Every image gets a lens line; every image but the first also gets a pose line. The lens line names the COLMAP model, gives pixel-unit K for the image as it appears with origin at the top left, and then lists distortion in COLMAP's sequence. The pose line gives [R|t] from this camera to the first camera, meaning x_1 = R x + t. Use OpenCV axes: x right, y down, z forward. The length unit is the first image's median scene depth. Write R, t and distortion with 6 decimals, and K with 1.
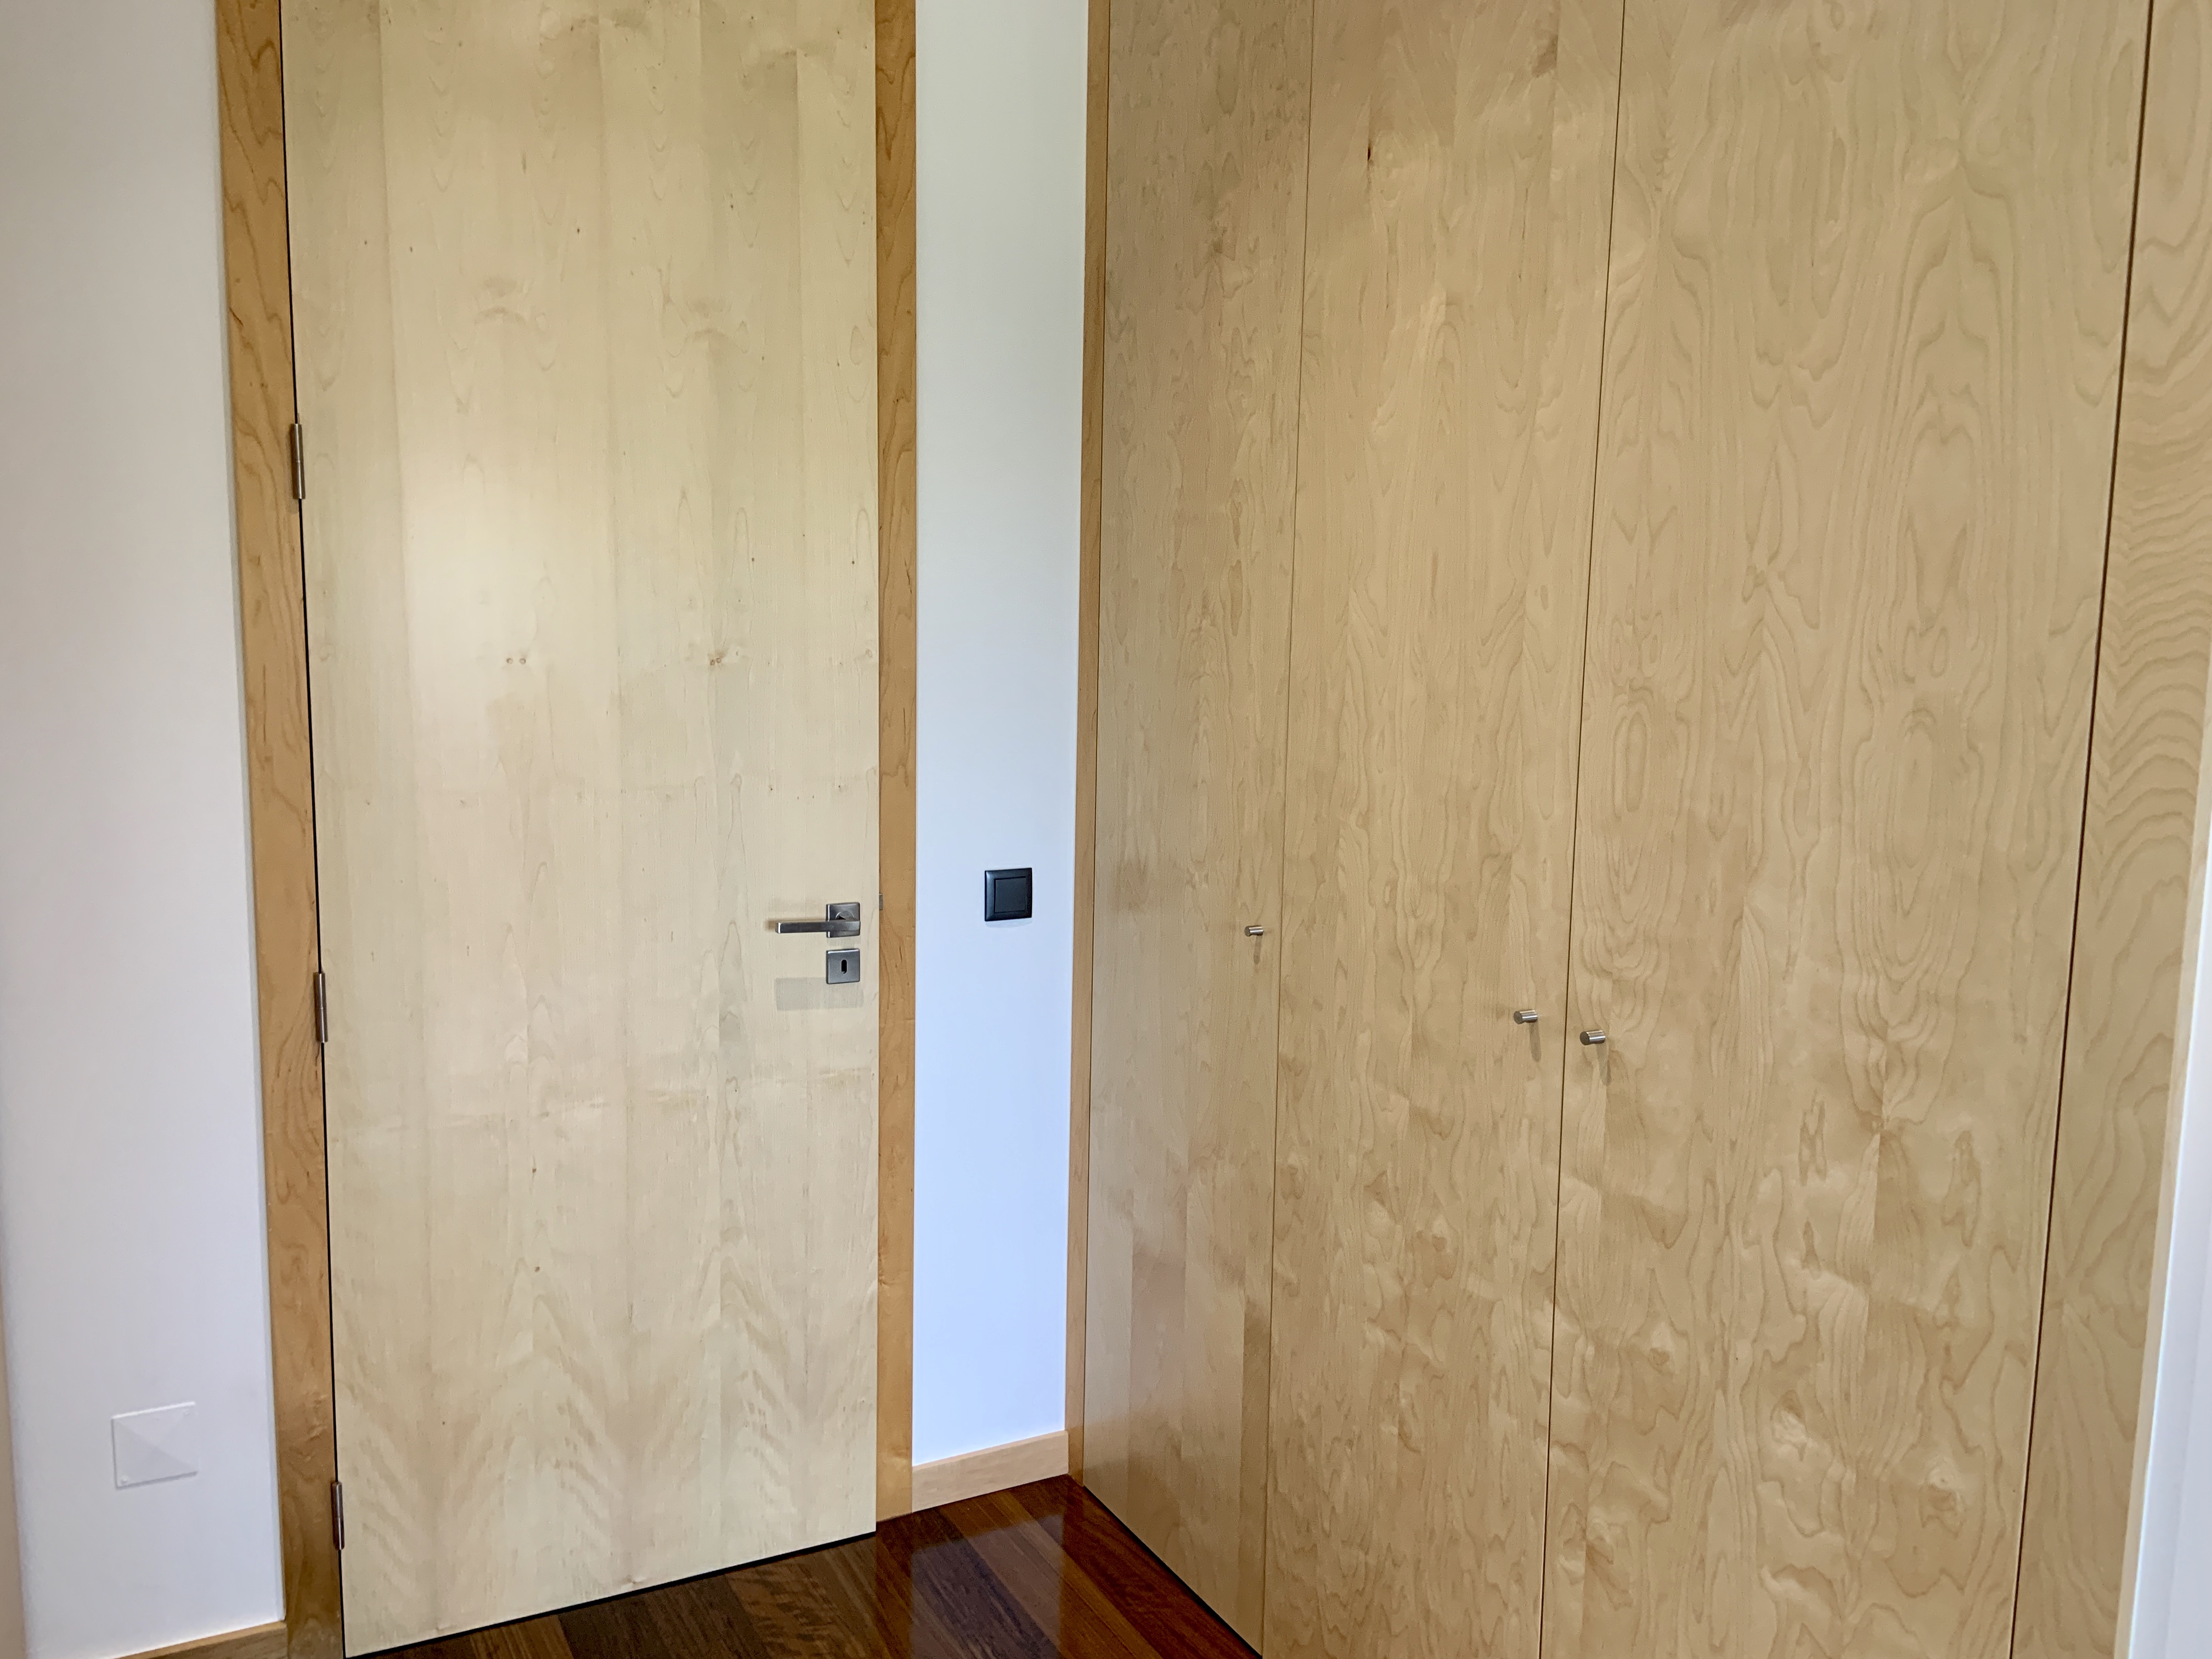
lens RADIAL K [[1659.0, 0, 1110.7], [0, 1659.0, 823.4], [0, 0, 1]] dist [0.083874, -0.108994]
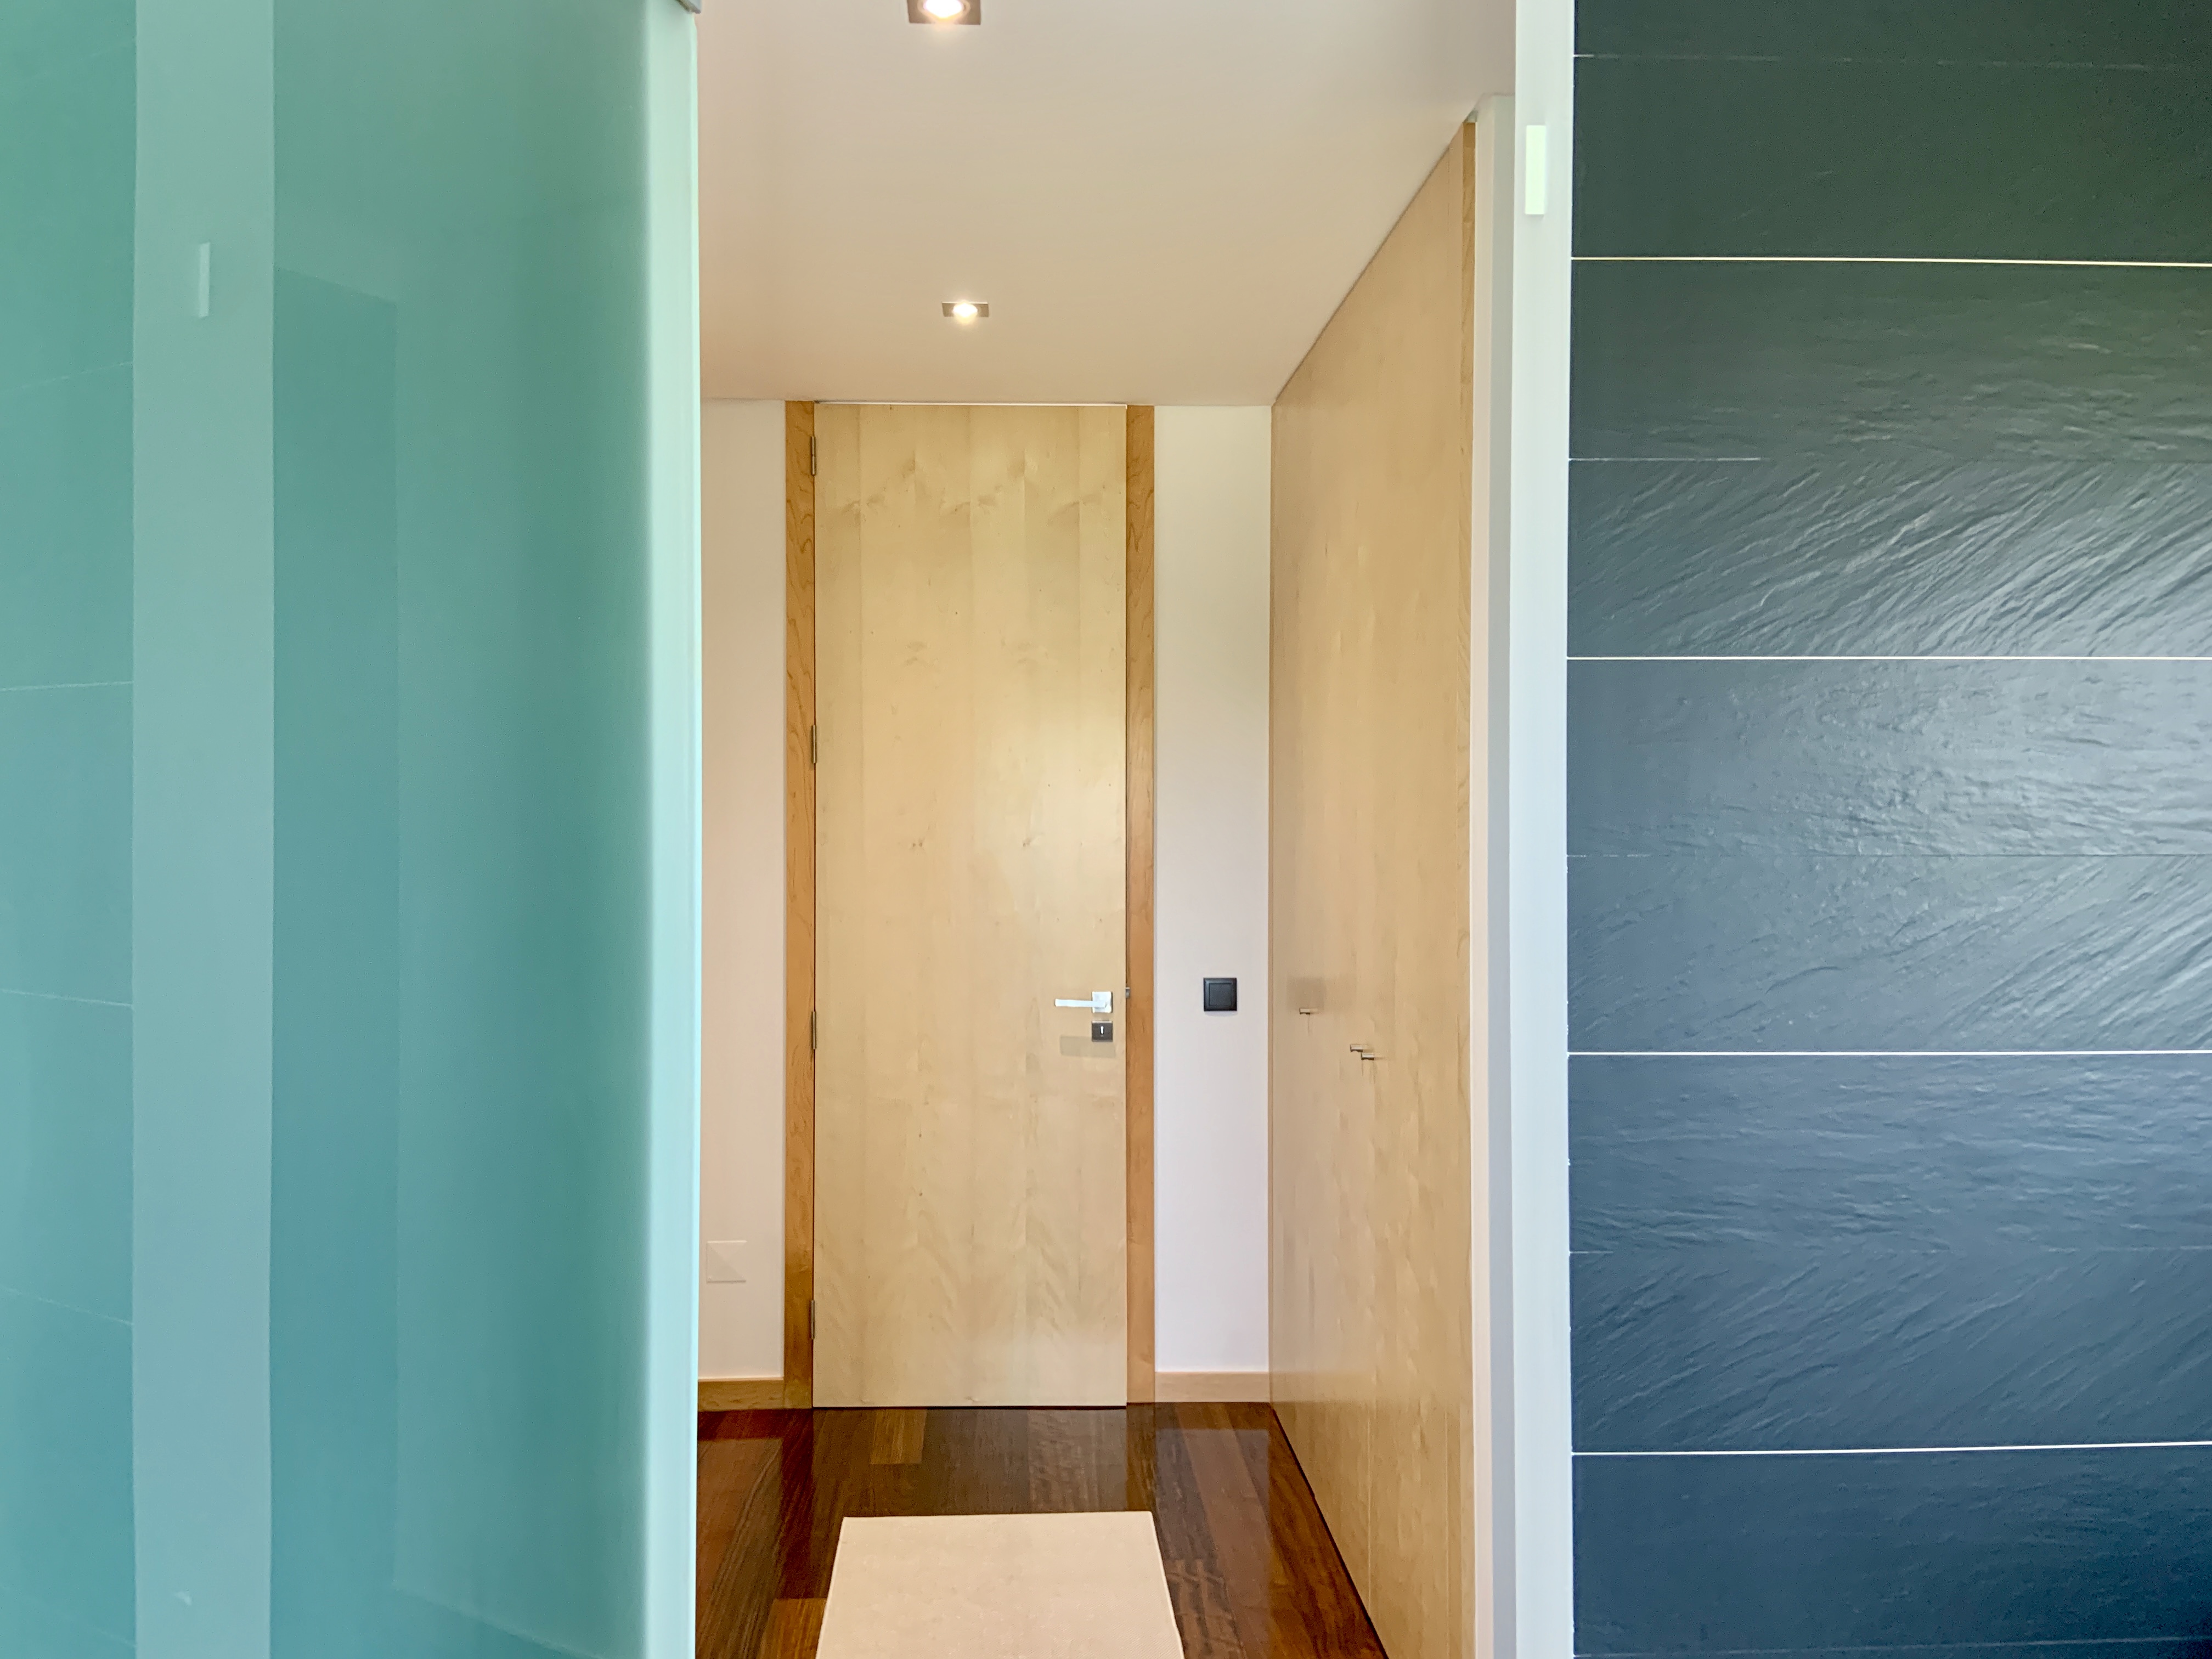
lens RADIAL K [[1659.0, 0, 1105.4], [0, 1659.0, 822.0], [0, 0, 1]] dist [0.083874, -0.108994]
pose [[0.901214, -0.012752, -0.433186, 0.566347], [-0.038694, 0.993207, -0.109737, 0.062732], [0.431643, 0.115659, 0.894599, -0.490994]]
